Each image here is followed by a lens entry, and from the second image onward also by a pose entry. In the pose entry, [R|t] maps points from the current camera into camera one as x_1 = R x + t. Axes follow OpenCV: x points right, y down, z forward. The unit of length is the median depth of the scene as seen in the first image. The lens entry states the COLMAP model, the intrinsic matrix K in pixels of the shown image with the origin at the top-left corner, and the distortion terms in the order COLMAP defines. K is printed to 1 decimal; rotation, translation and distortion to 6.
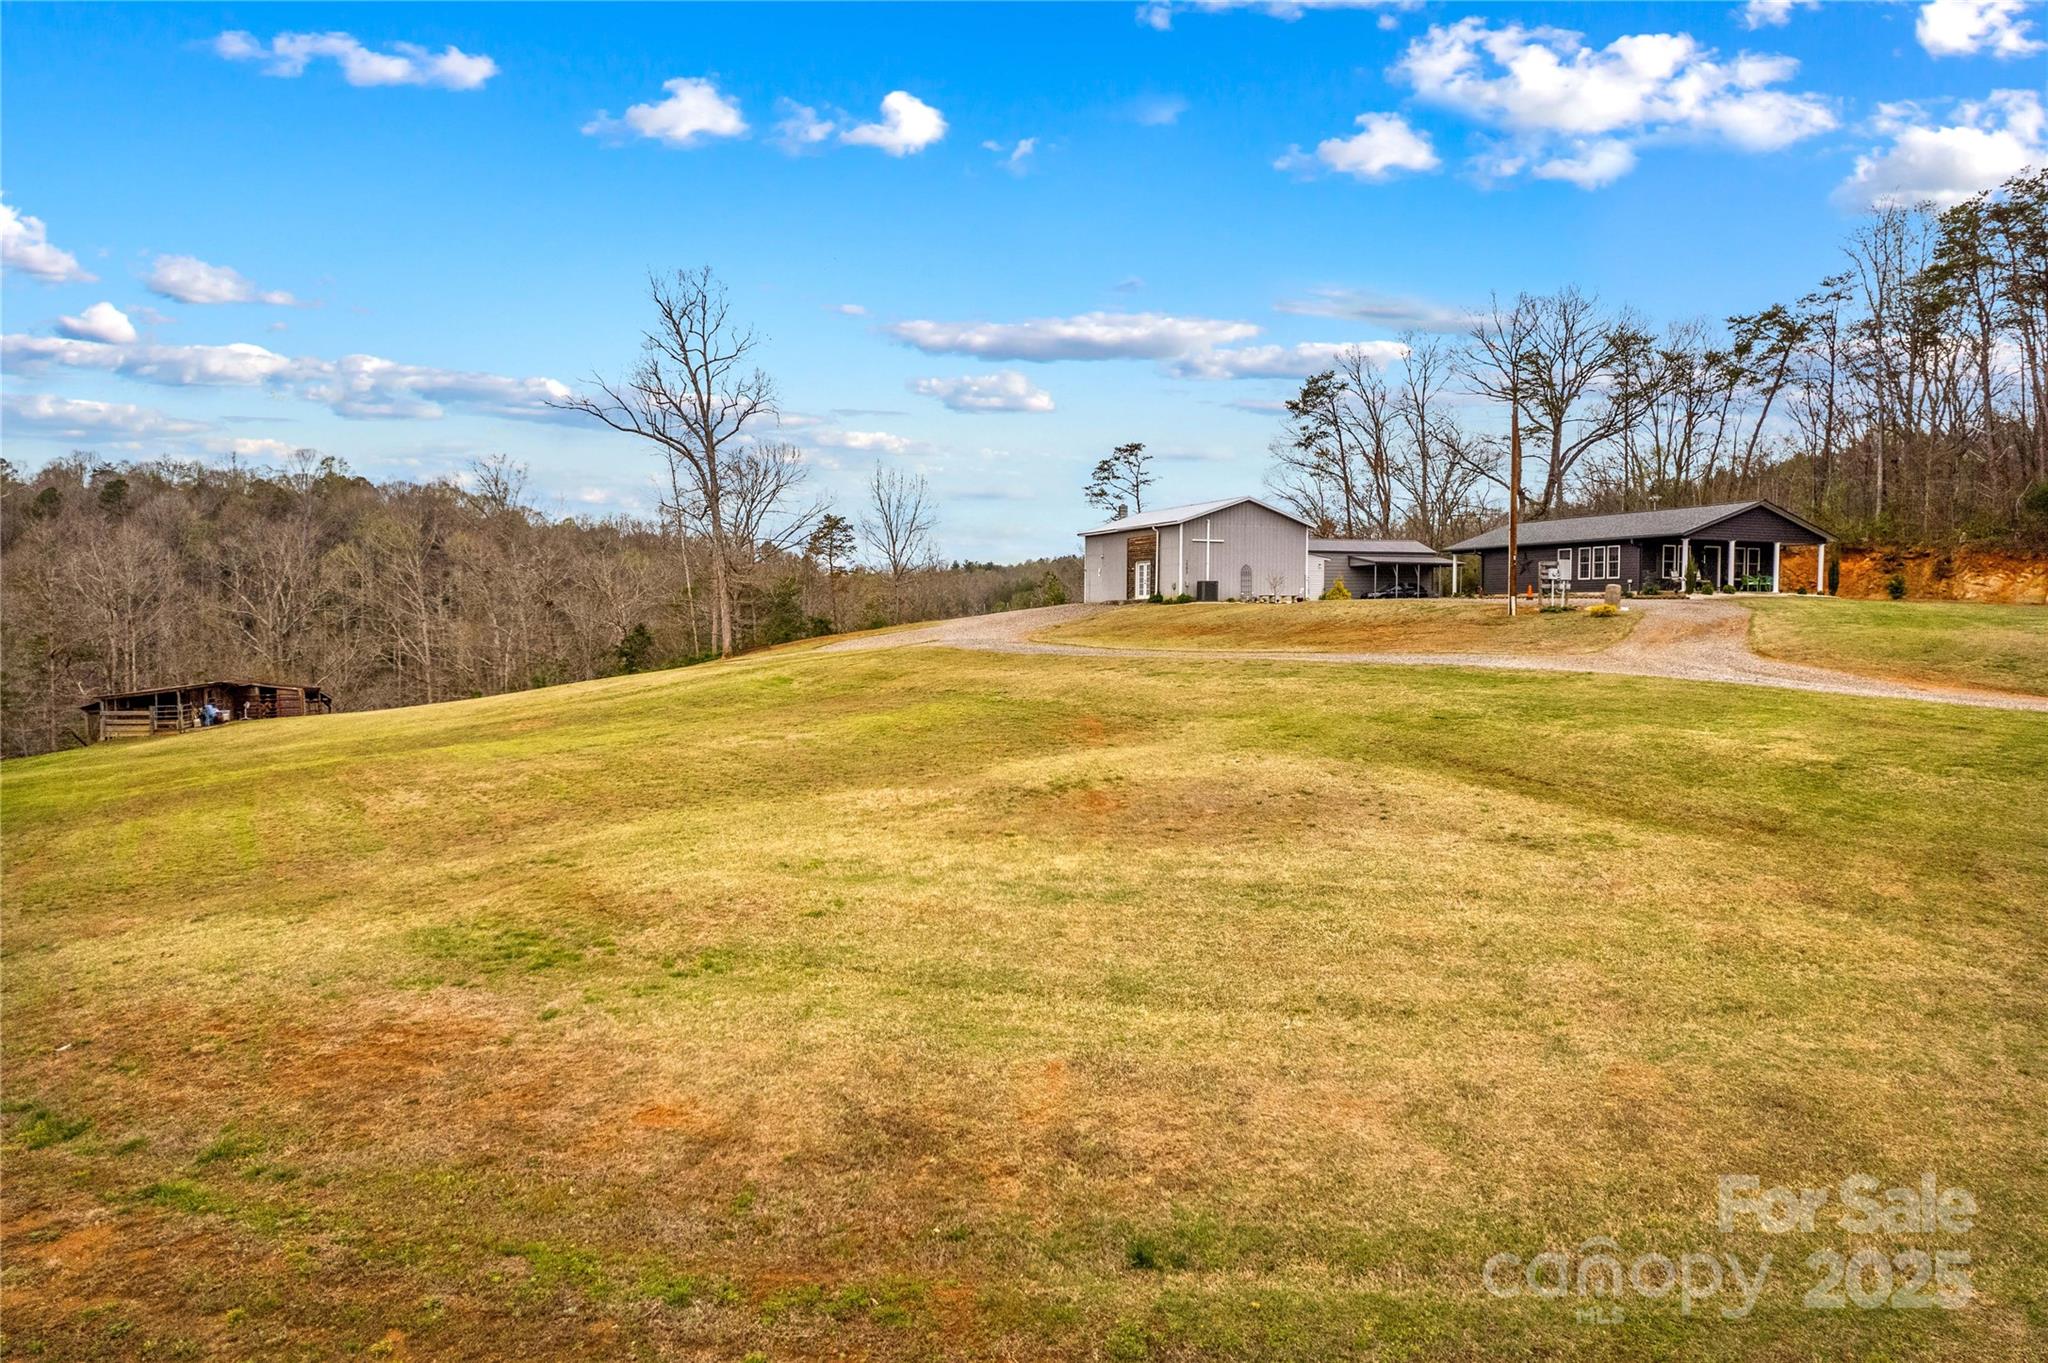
lens RADIAL K [[1299.2, 0, 1019.6], [0, 1299.2, 700.2], [0, 0, 1]] dist [-0.082375, 0.085475]
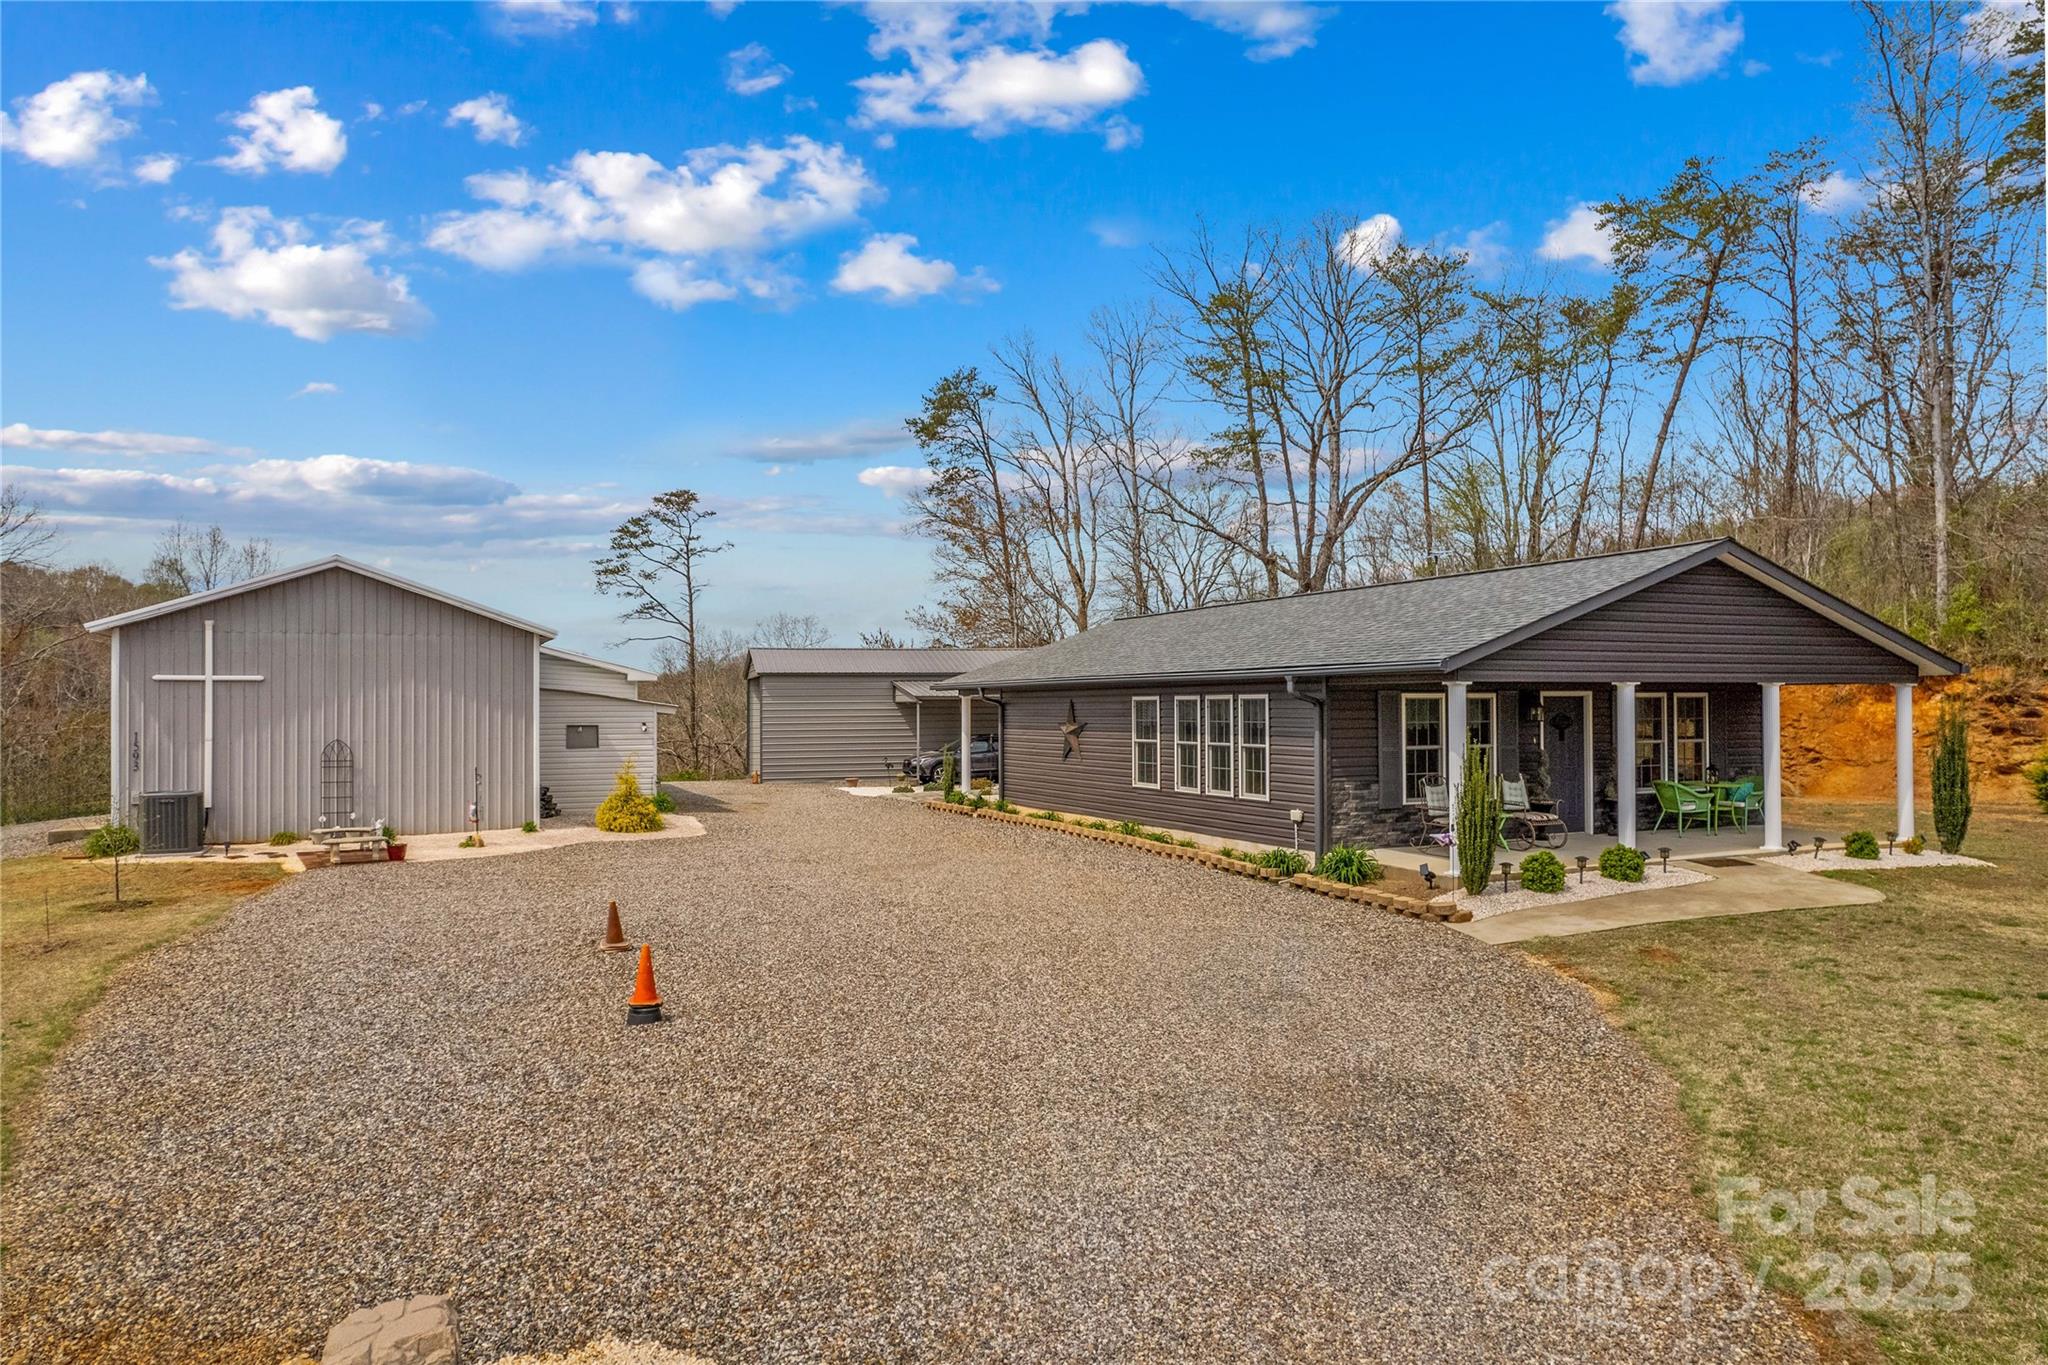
lens RADIAL K [[1299.2, 0, 1019.6], [0, 1299.2, 701.2], [0, 0, 1]] dist [-0.082375, 0.085475]
pose [[0.997913, -0.008436, 0.064024, 0.380809], [0.012686, 0.997721, -0.066274, -0.097039], [-0.063319, 0.066948, 0.995745, 0.681036]]
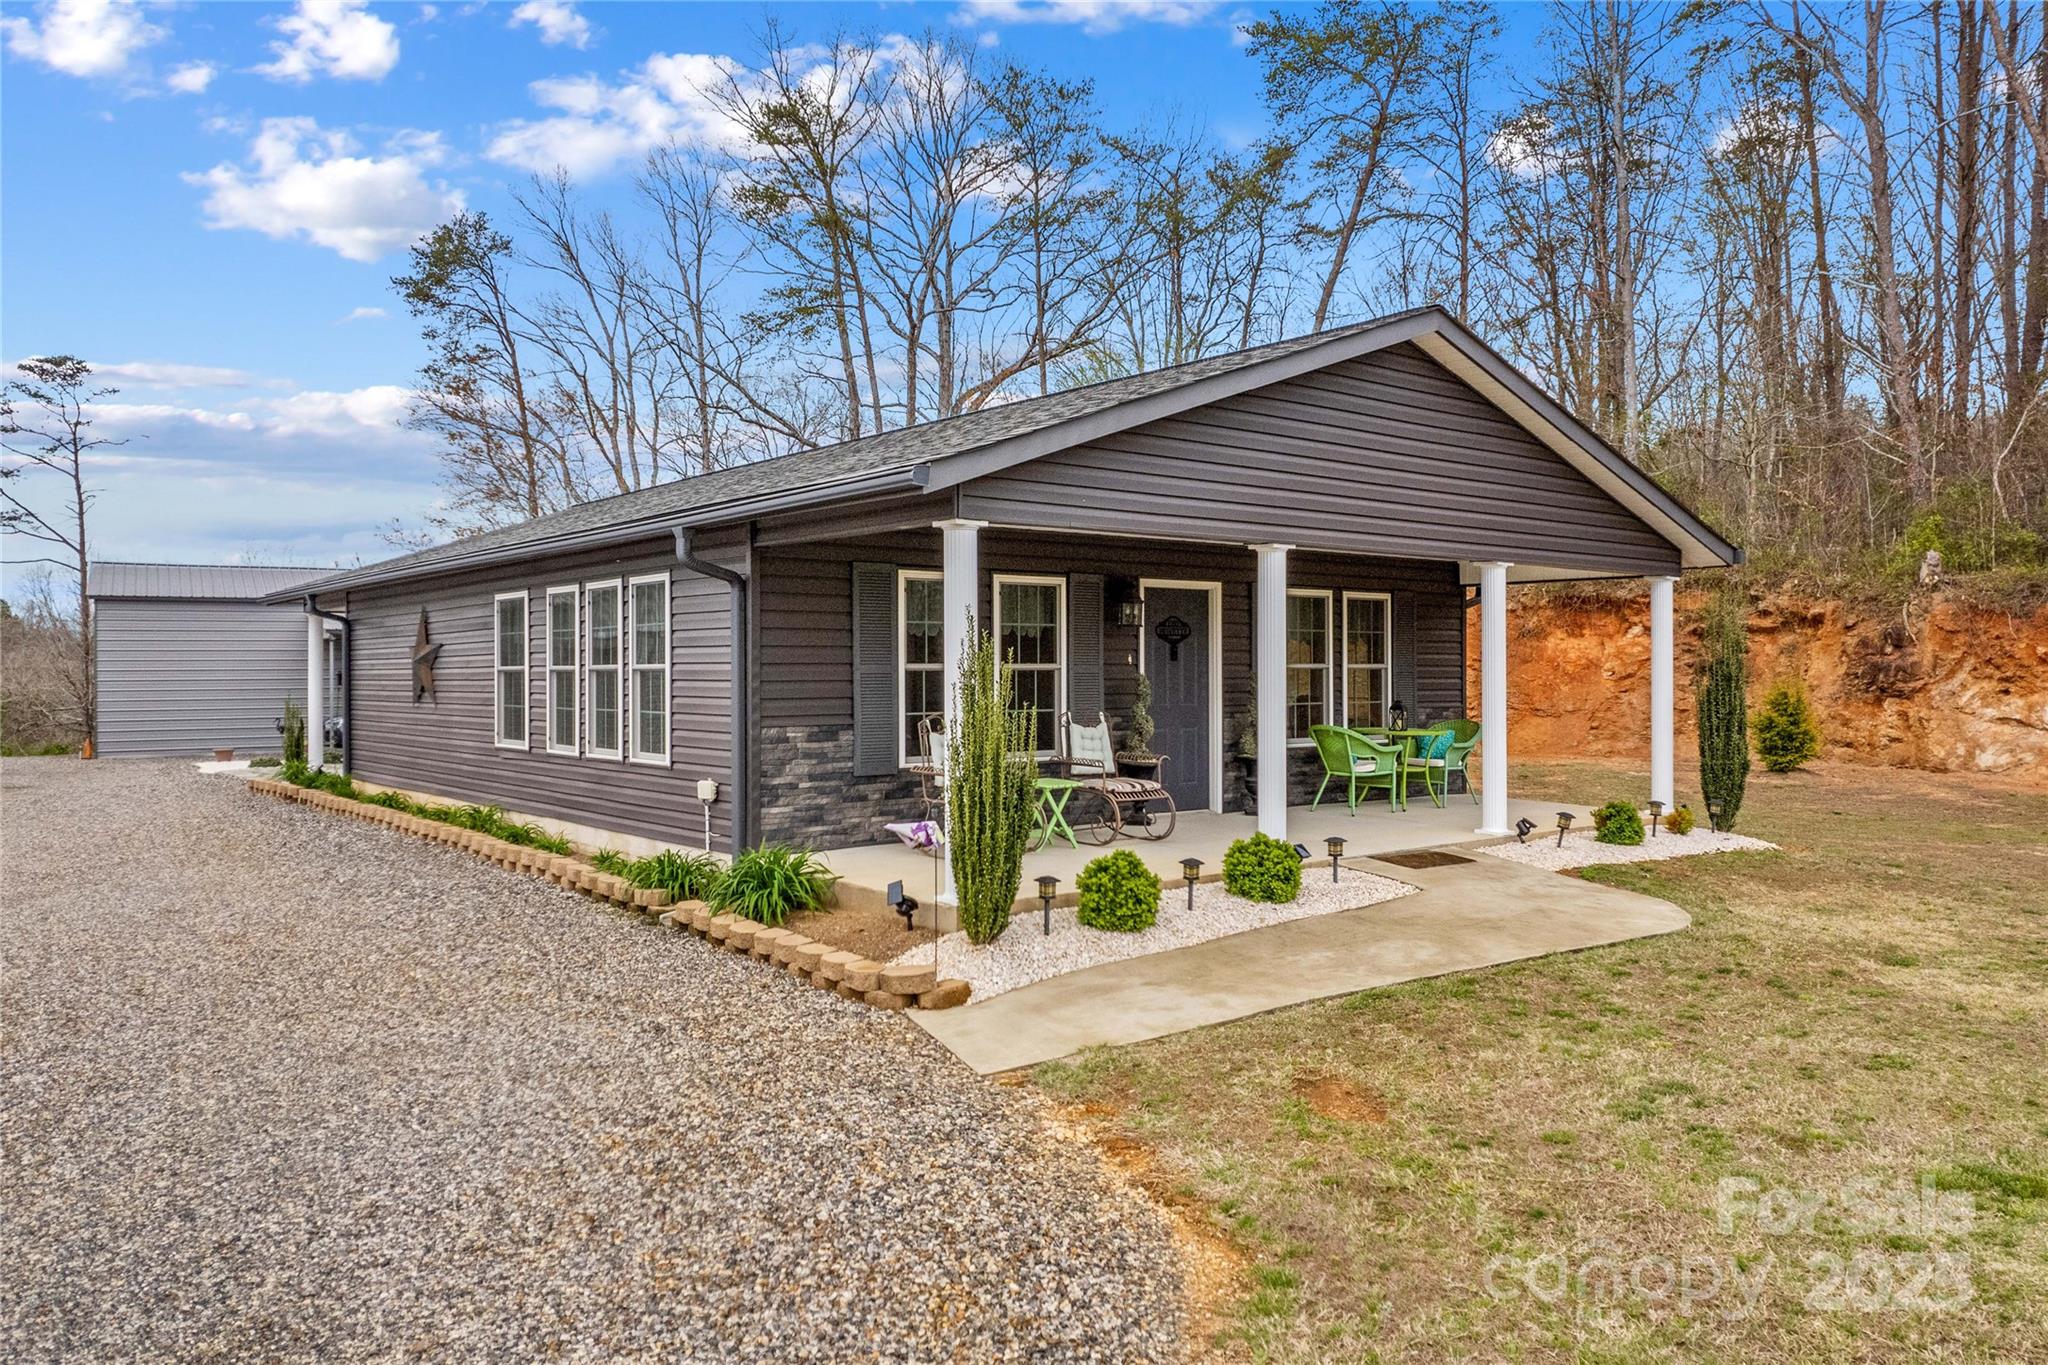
lens RADIAL K [[1440.0, 0, 1024.0], [0, 1440.0, 682.5], [0, 0, 1]] dist [0.002422, -0.000484]
pose [[0.945335, -0.008524, 0.325989, 0.440789], [0.026308, 0.998393, -0.050185, -0.093198], [-0.325038, 0.056018, 0.944040, 0.788319]]
